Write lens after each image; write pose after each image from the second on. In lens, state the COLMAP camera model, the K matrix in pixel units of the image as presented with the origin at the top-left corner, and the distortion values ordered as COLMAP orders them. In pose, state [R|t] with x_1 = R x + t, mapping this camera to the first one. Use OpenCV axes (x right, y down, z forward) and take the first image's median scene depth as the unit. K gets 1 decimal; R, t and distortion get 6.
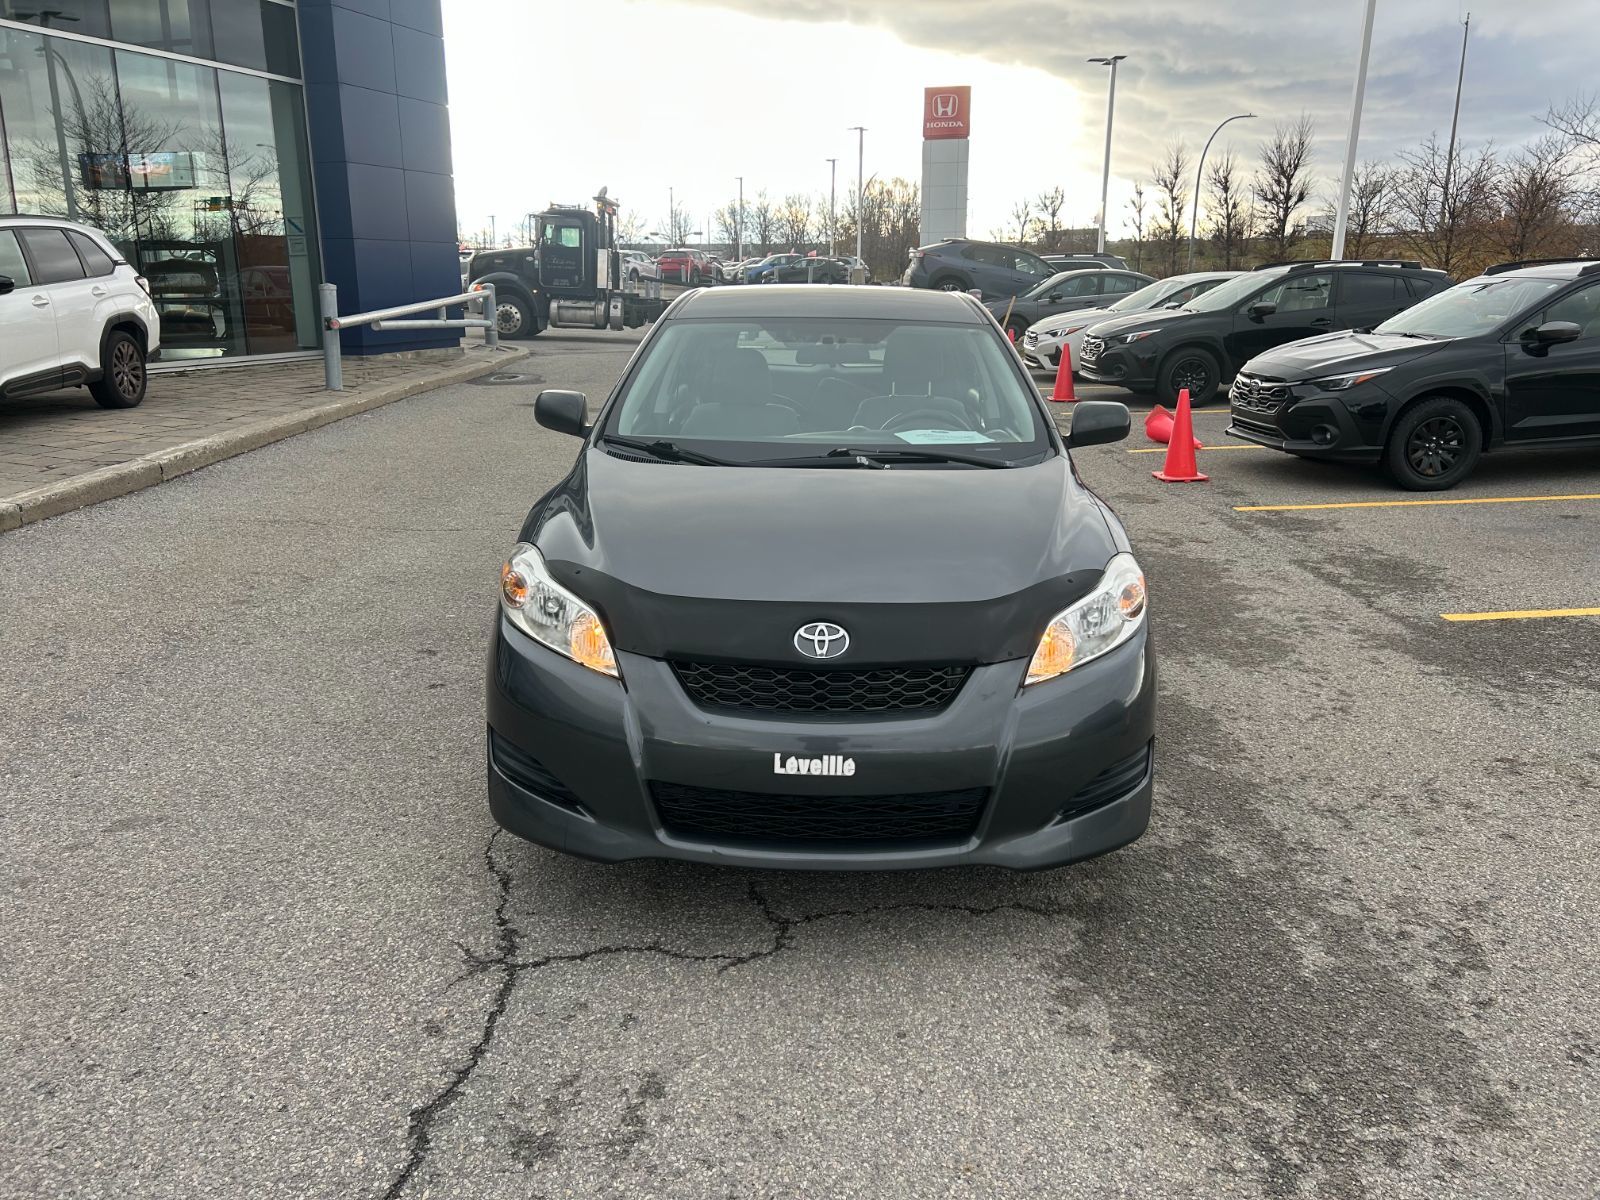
lens RADIAL K [[1207.3, 0, 814.7], [0, 1207.3, 573.2], [0, 0, 1]] dist [0.045748, -0.047506]
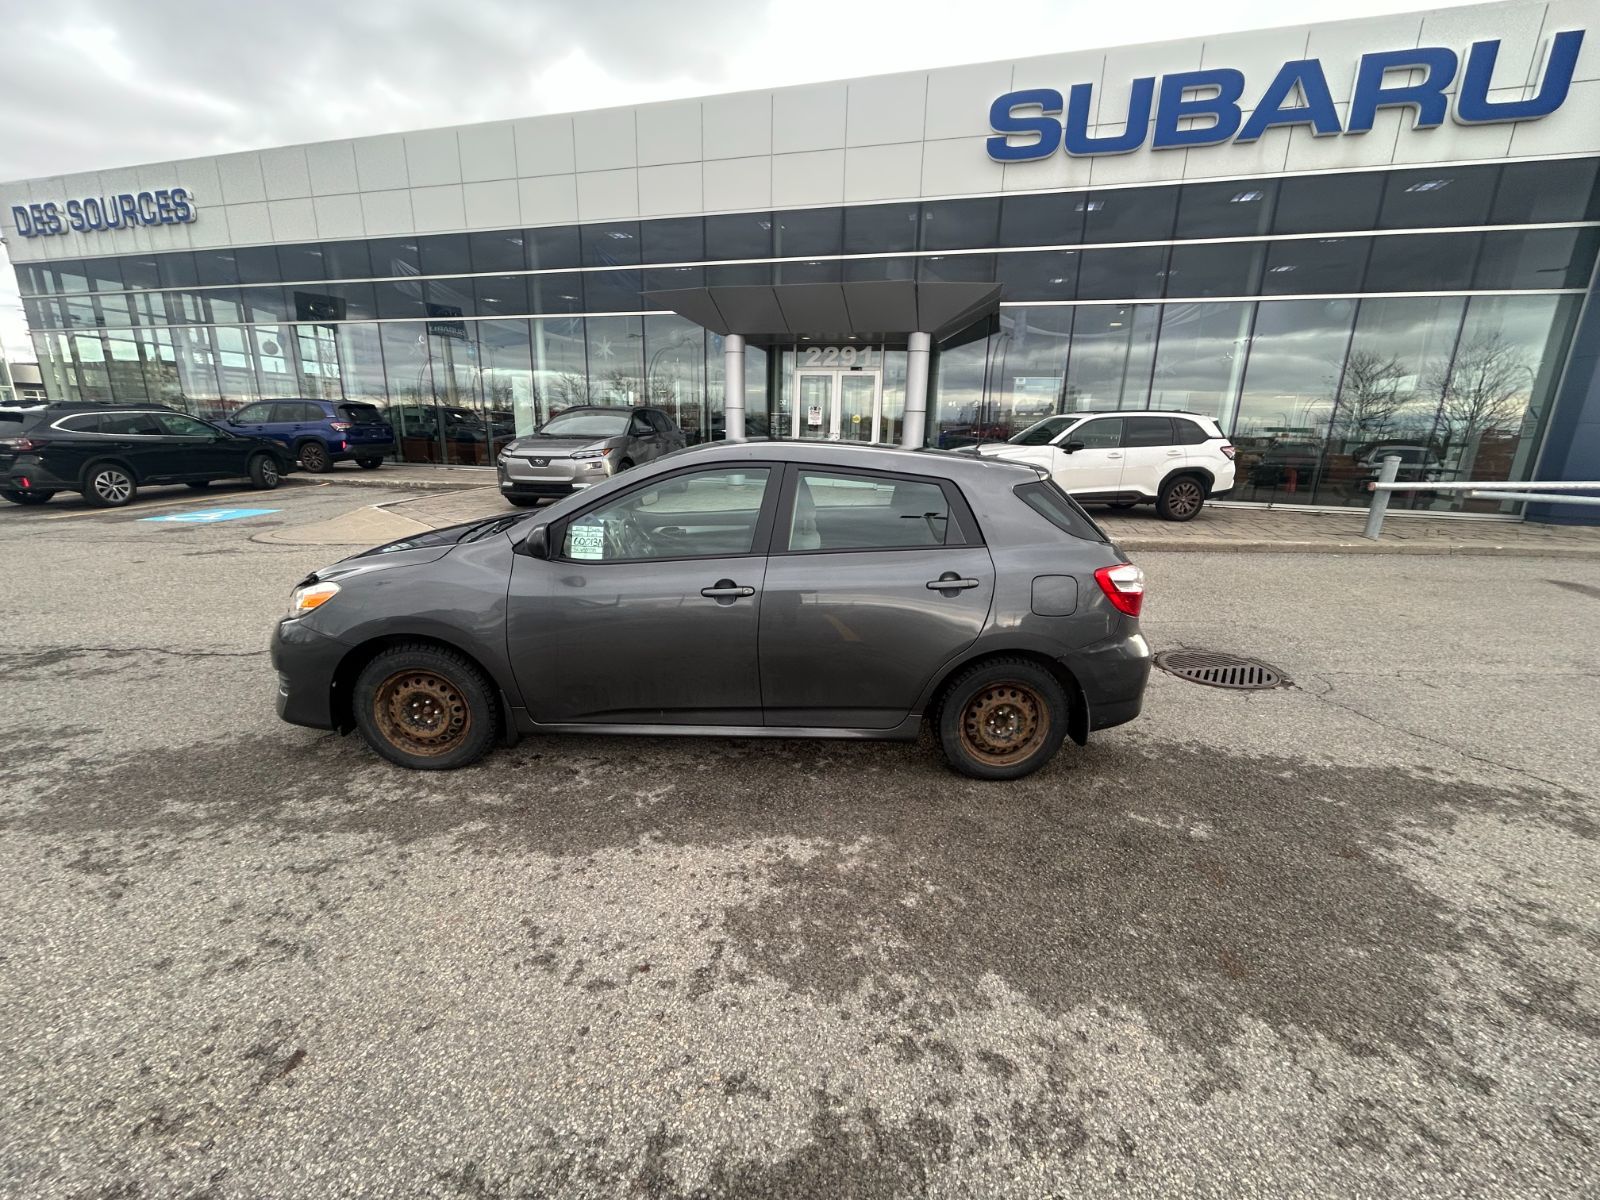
lens RADIAL K [[647.1, 0, 800.0], [0, 647.1, 600.0], [0, 0, 1]] dist [-0.000236, -0.000362]
pose [[0.045844, 0.249688, -0.967240, 0.618723], [-0.264445, 0.936749, 0.229283, -0.198060], [0.963311, 0.245270, 0.108973, 0.821576]]
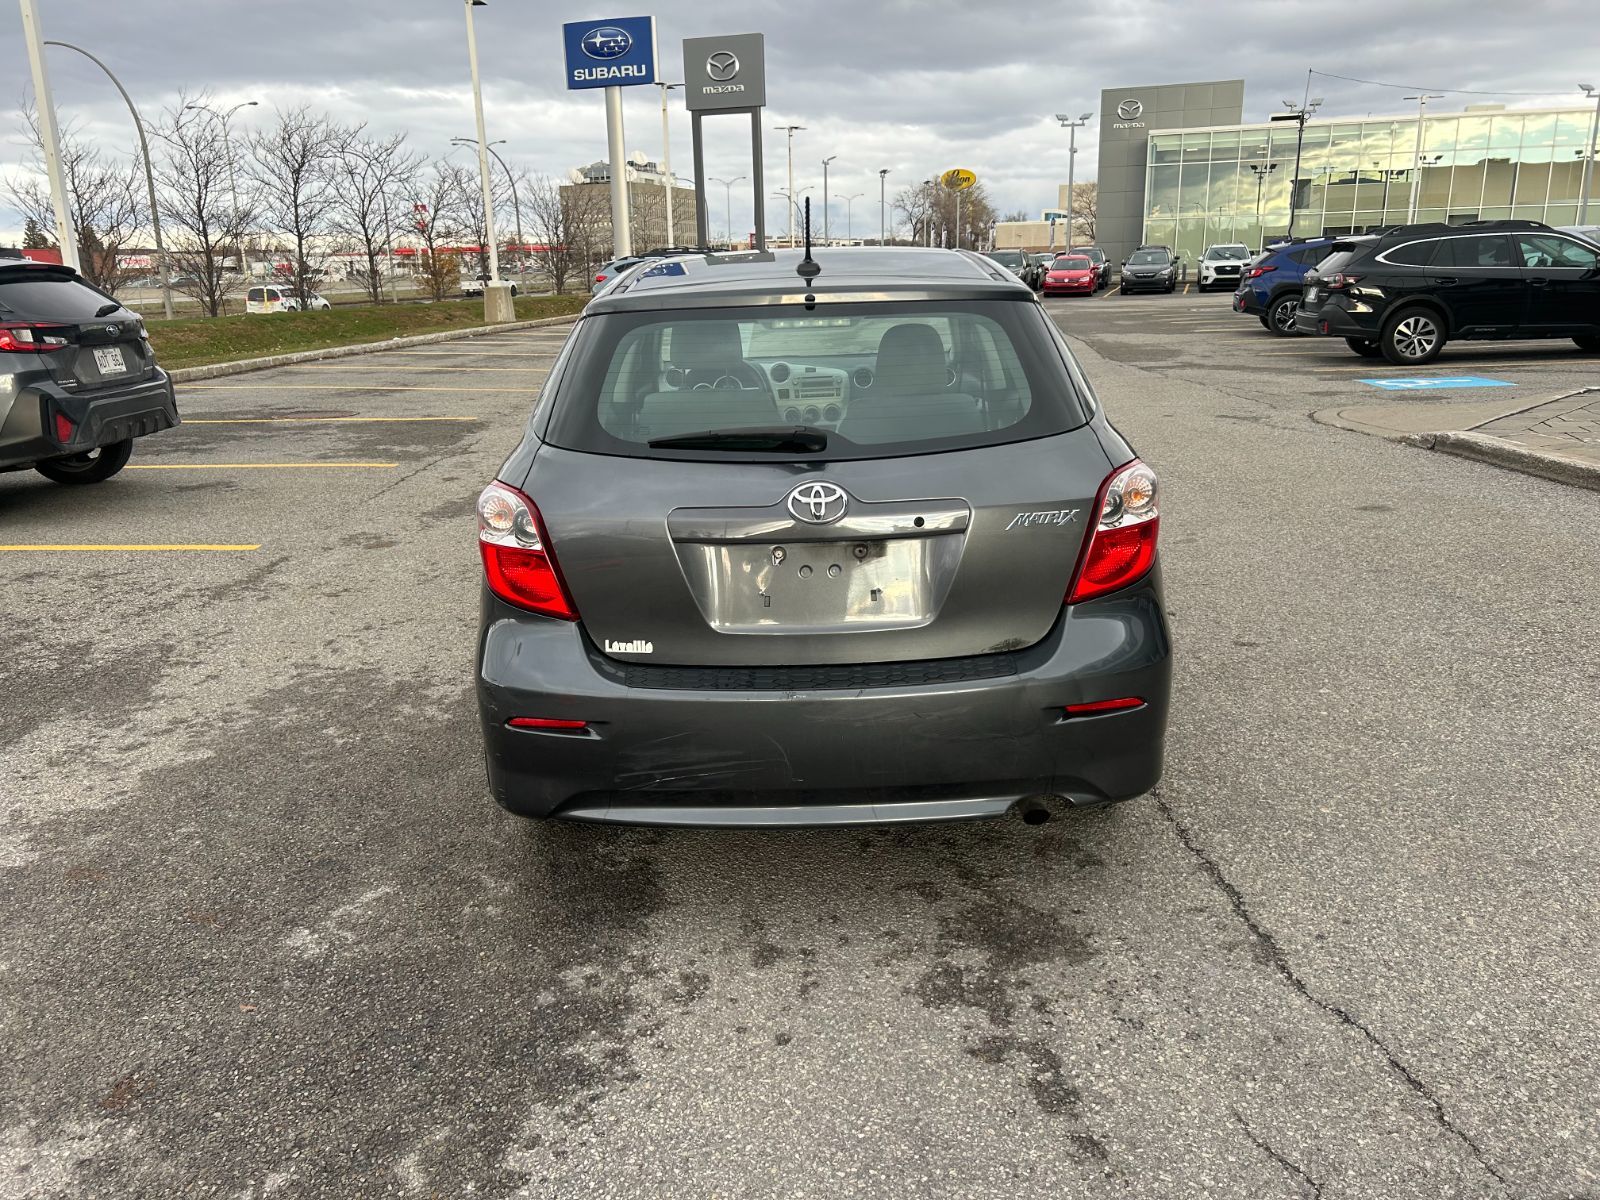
lens RADIAL K [[1198.9, 0, 803.2], [0, 1198.9, 604.4], [0, 0, 1]] dist [0.052540, -0.060151]
pose [[-0.999651, 0.022145, -0.014436, 0.026154], [0.012036, 0.867491, 0.497307, -0.368333], [0.023536, 0.496960, -0.867454, 1.550390]]
